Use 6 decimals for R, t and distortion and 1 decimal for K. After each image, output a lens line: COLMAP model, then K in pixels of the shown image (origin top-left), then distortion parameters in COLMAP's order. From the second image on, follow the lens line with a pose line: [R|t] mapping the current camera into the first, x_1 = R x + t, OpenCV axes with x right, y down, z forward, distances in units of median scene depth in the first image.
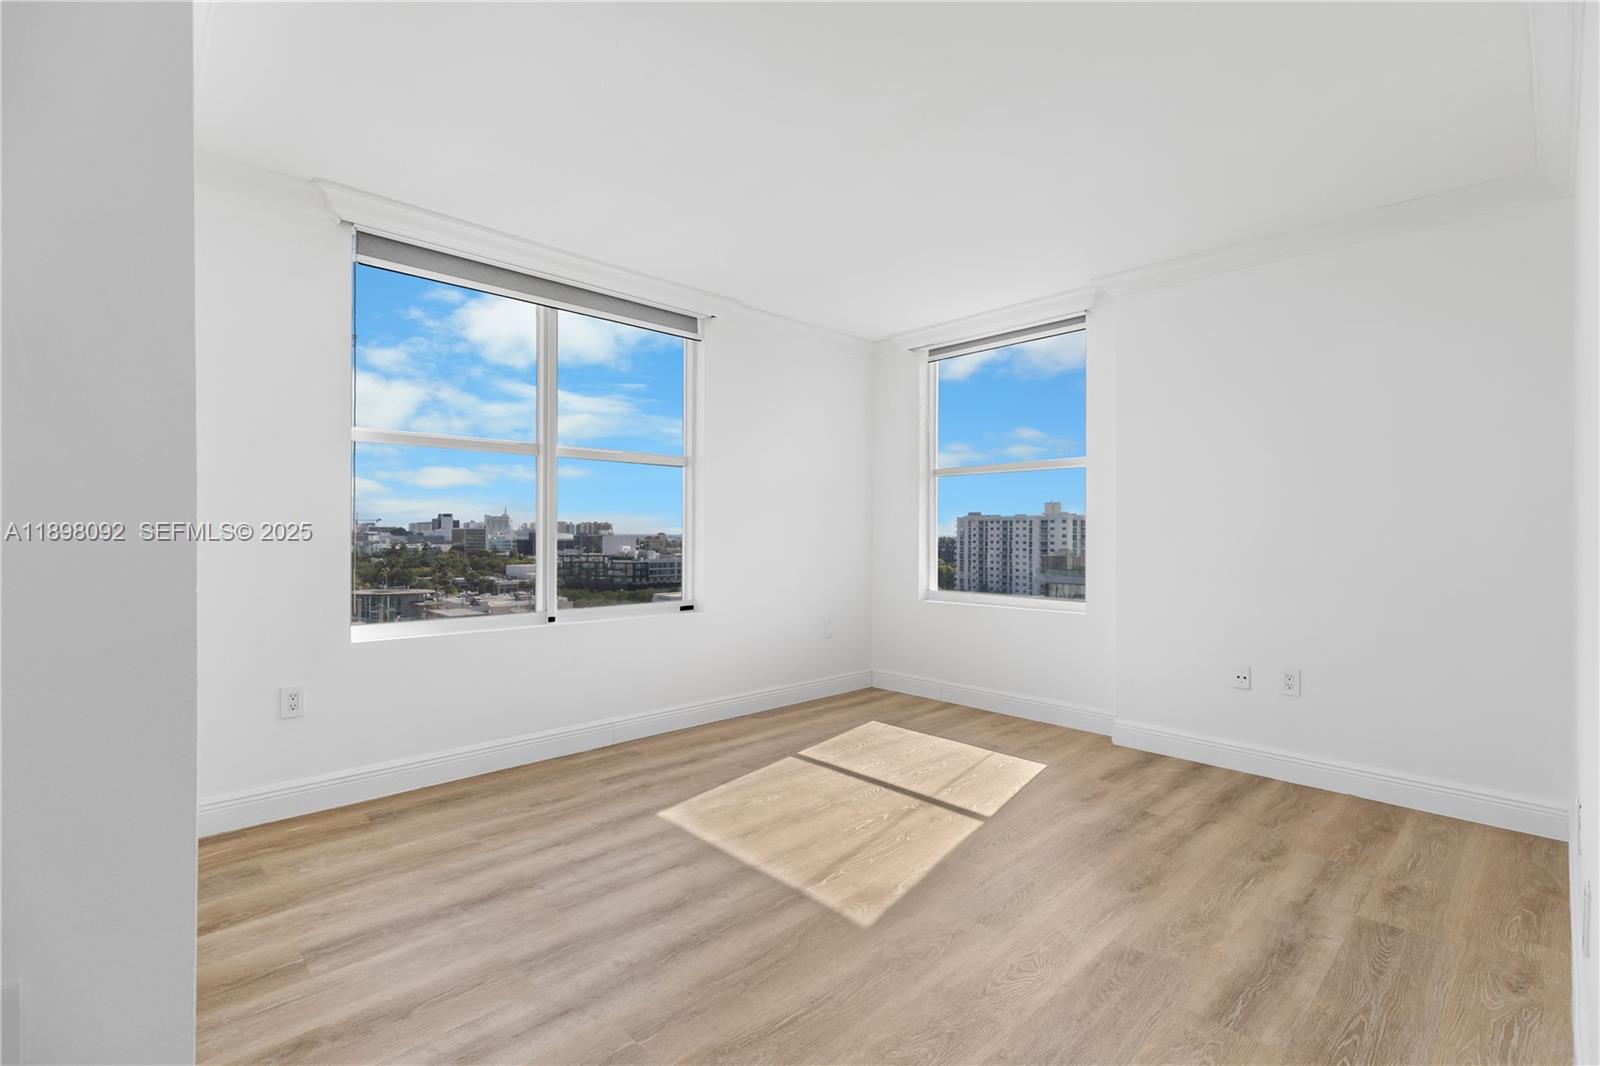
lens RADIAL K [[717.9, 0, 804.6], [0, 717.9, 521.1], [0, 0, 1]] dist [0.002742, -0.000236]
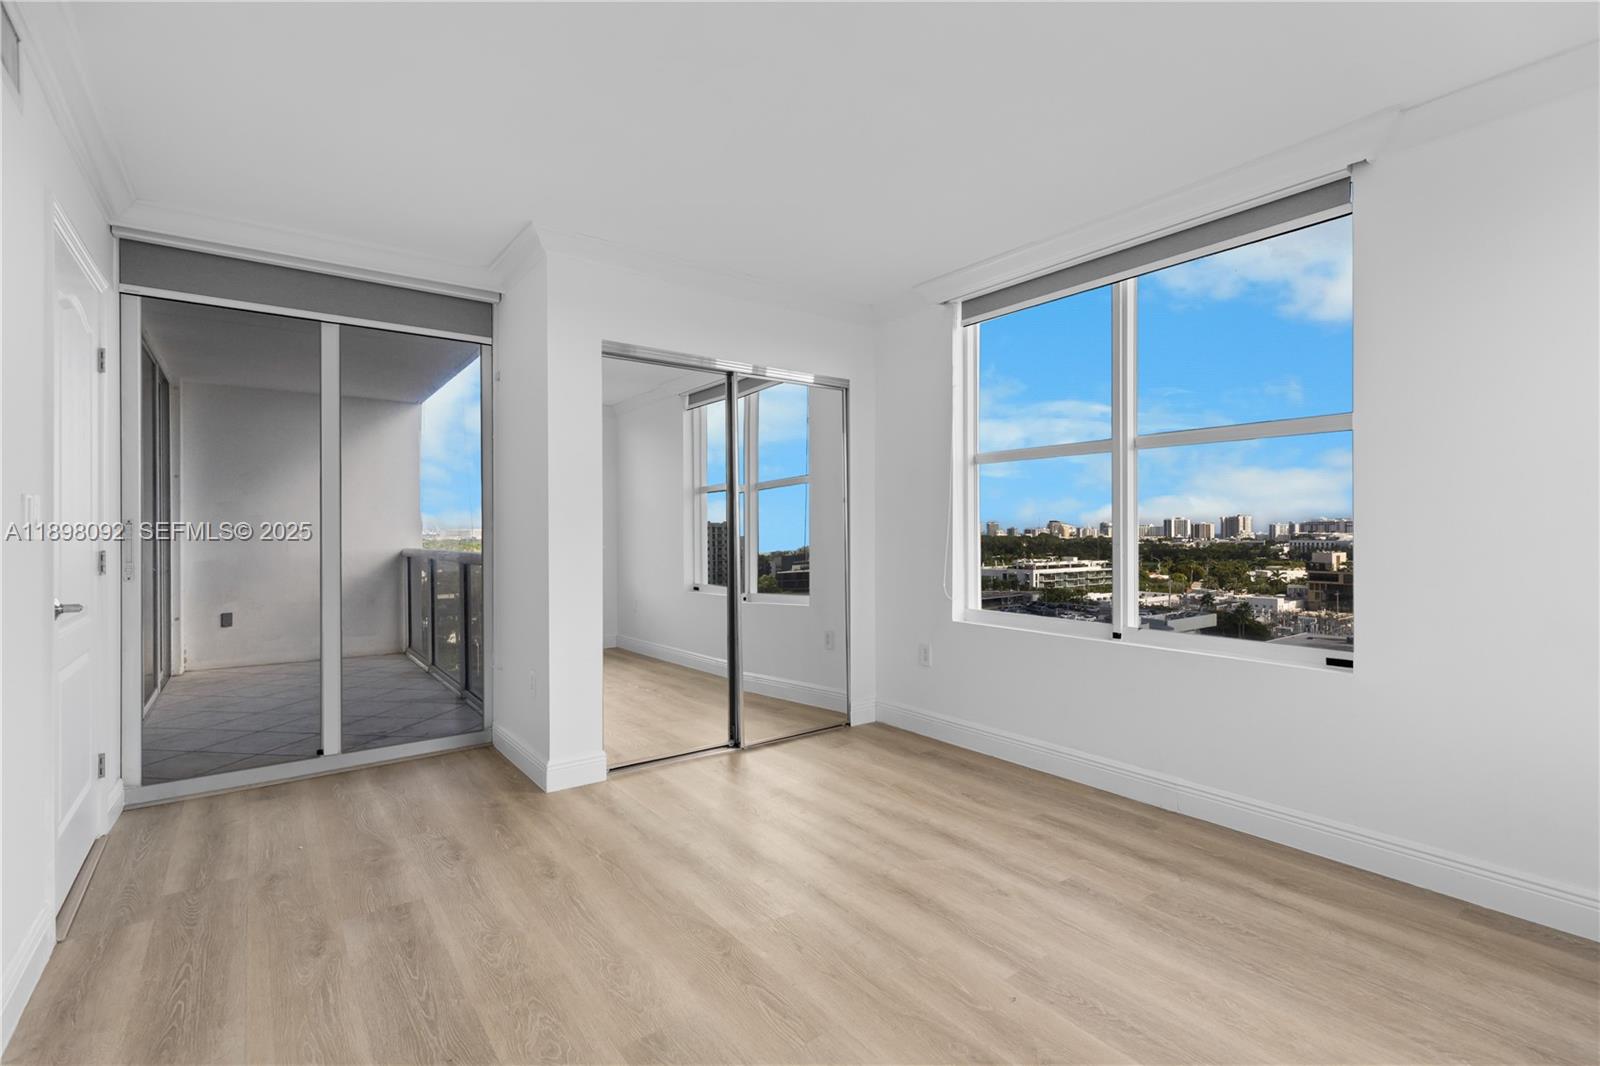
lens RADIAL K [[725.1, 0, 800.0], [0, 725.1, 533.0], [0, 0, 1]] dist [0.004639, 0.000032]
pose [[-0.119166, -0.001132, -0.992874, 0.722087], [0.014388, 0.999892, -0.002867, 0.009168], [0.992770, -0.014627, -0.119137, 0.899368]]
